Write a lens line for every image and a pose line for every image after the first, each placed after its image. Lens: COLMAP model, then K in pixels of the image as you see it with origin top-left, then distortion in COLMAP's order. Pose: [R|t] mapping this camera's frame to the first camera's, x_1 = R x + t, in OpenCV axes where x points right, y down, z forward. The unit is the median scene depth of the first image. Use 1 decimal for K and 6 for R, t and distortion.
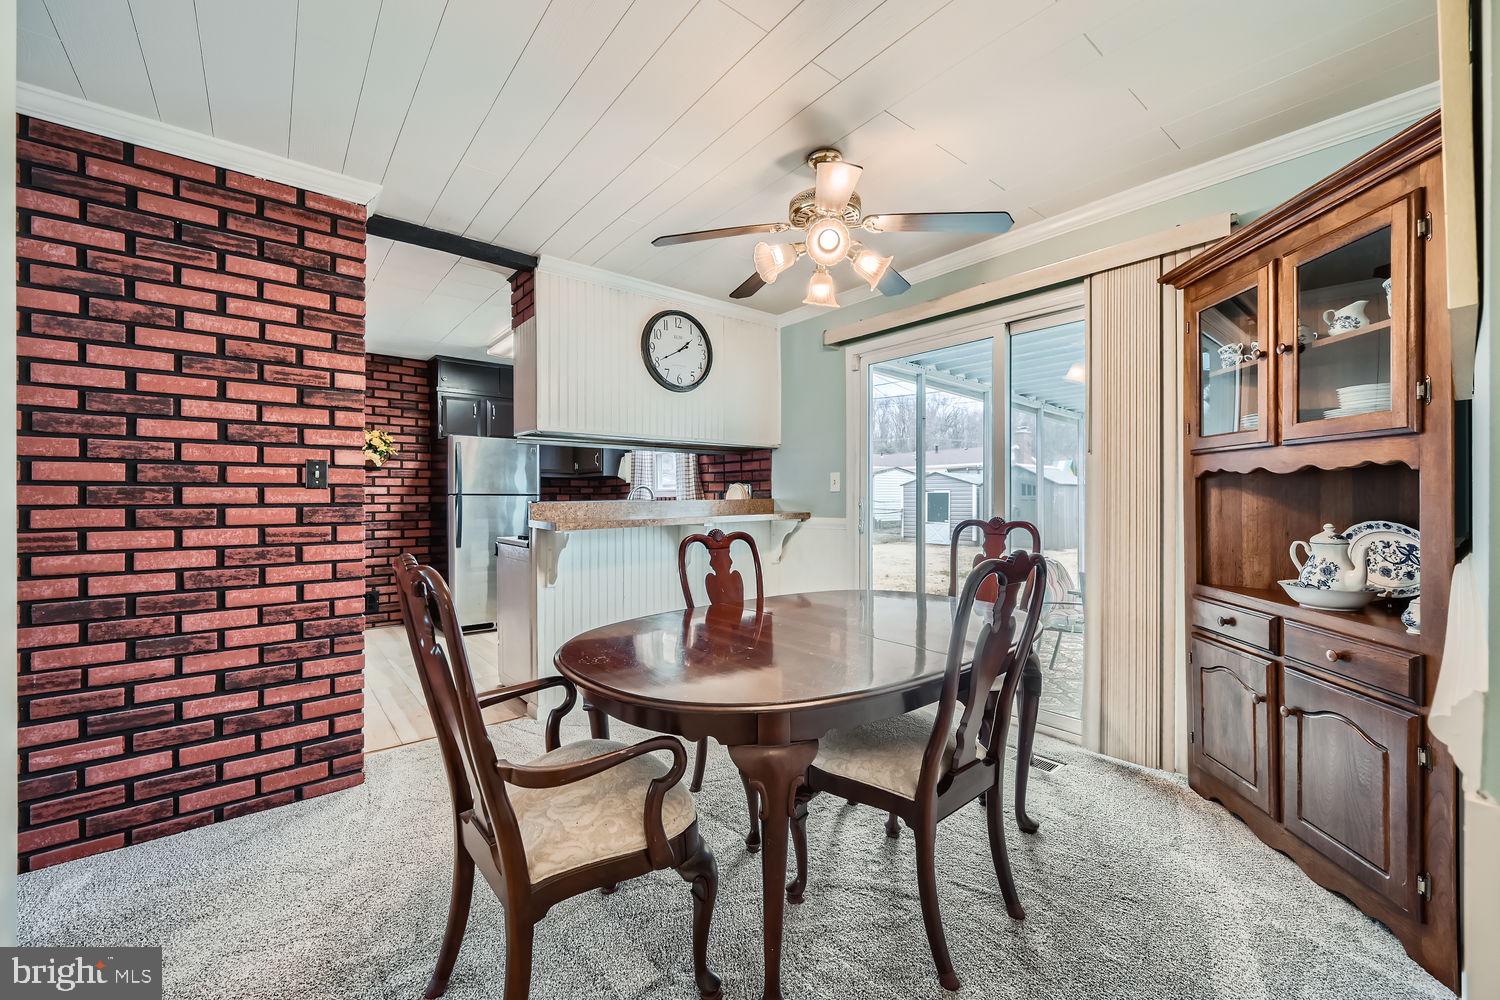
lens RADIAL K [[594.0, 0, 744.5], [0, 594.0, 500.2], [0, 0, 1]] dist [0.000100, -0.000078]
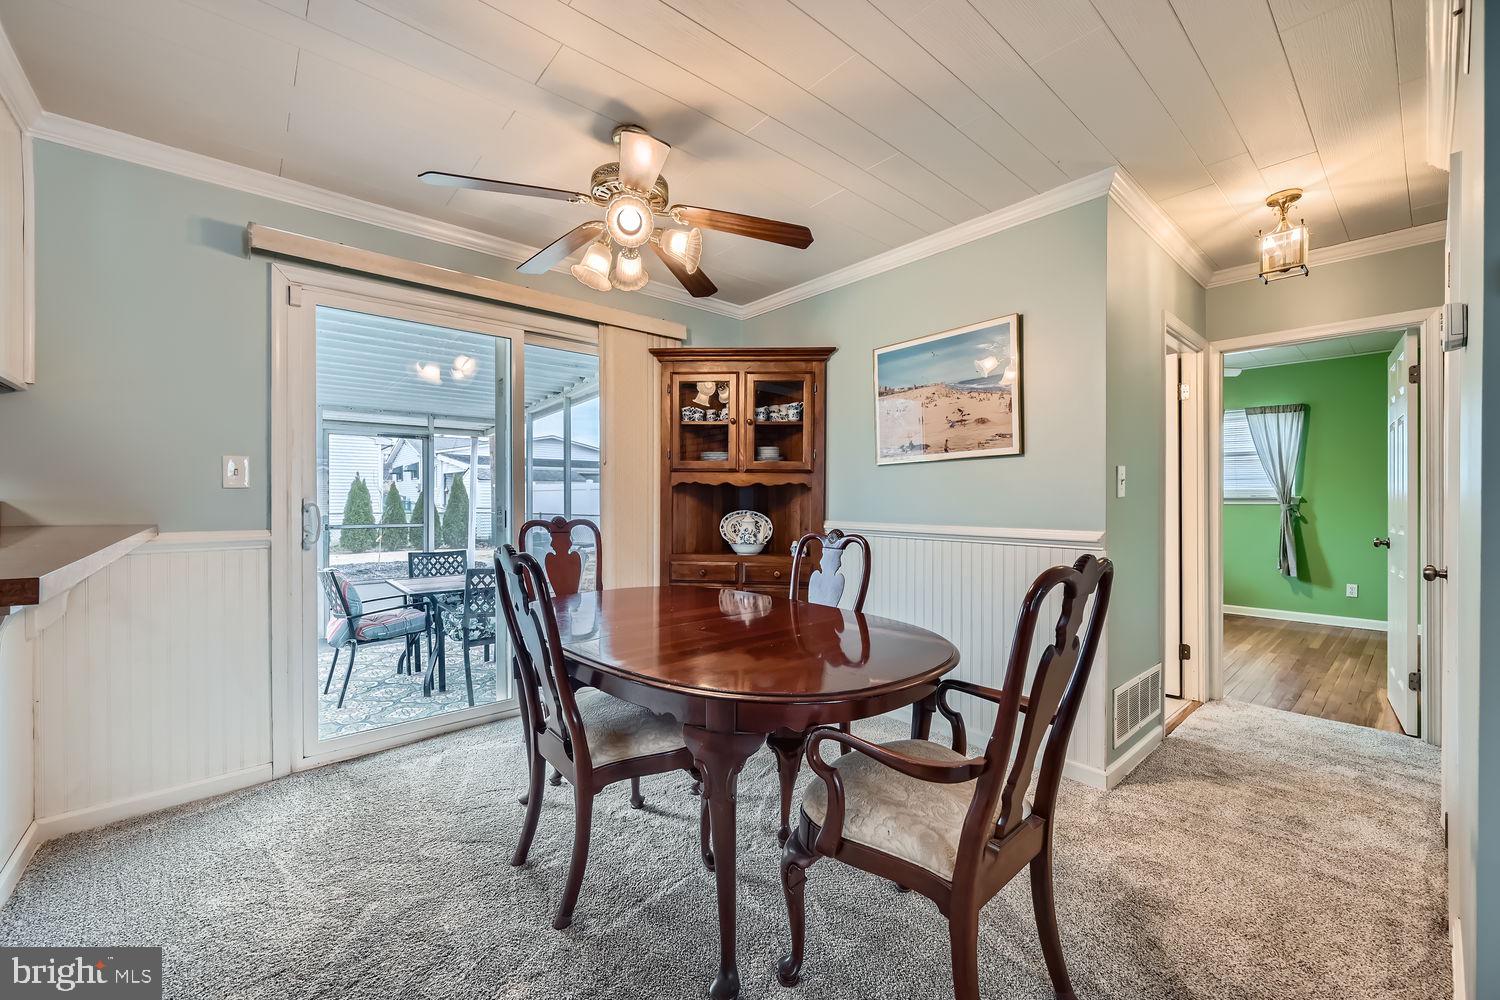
lens RADIAL K [[594.0, 0, 744.5], [0, 594.0, 500.2], [0, 0, 1]] dist [0.000100, -0.000078]
pose [[-0.025829, 0.000574, 0.999666, -0.338084], [0.002236, 0.999997, -0.000517, 0.000150], [-0.999664, 0.002222, -0.025831, 0.356735]]
